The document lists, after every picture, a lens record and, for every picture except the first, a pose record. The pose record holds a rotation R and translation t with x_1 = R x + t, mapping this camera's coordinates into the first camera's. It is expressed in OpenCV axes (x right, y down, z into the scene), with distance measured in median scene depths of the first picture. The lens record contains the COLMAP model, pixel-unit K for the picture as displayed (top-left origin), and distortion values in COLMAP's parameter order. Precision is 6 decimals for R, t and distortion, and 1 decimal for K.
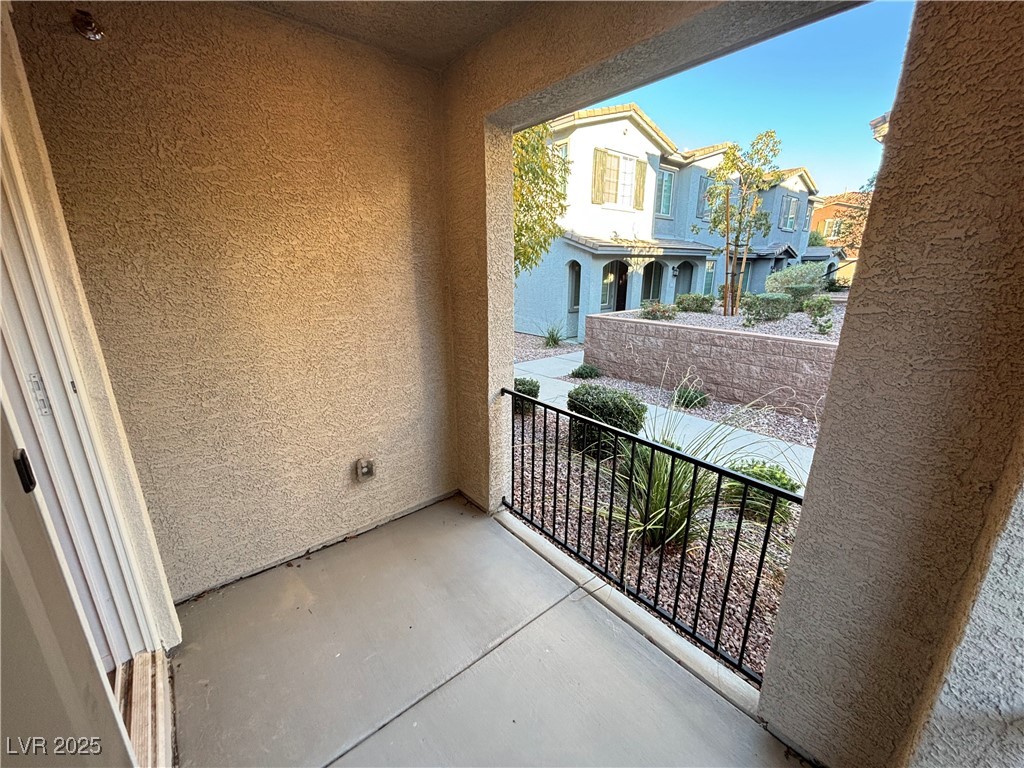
lens RADIAL K [[411.8, 0, 506.7], [0, 411.8, 386.0], [0, 0, 1]] dist [0.004072, -0.001195]
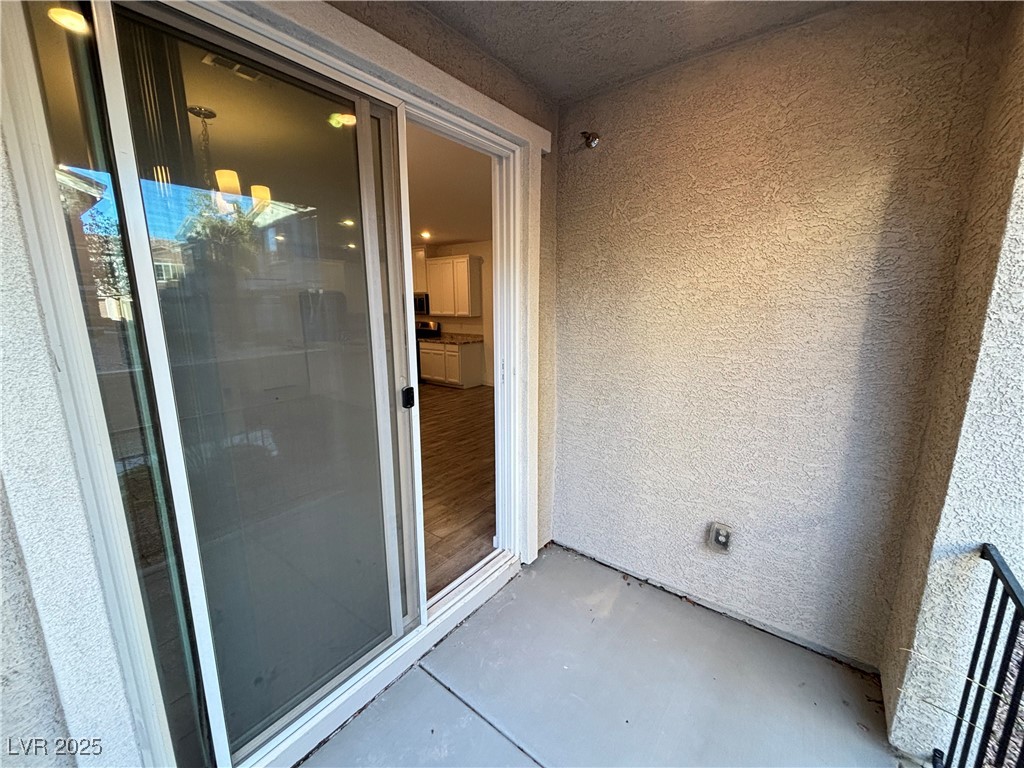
lens RADIAL K [[411.8, 0, 511.3], [0, 411.8, 384.8], [0, 0, 1]] dist [0.004072, -0.001195]
pose [[0.235475, 0.195993, -0.951913, 0.314409], [-0.269703, 0.954163, 0.129740, -0.094563], [0.933709, 0.226183, 0.277542, 0.331657]]
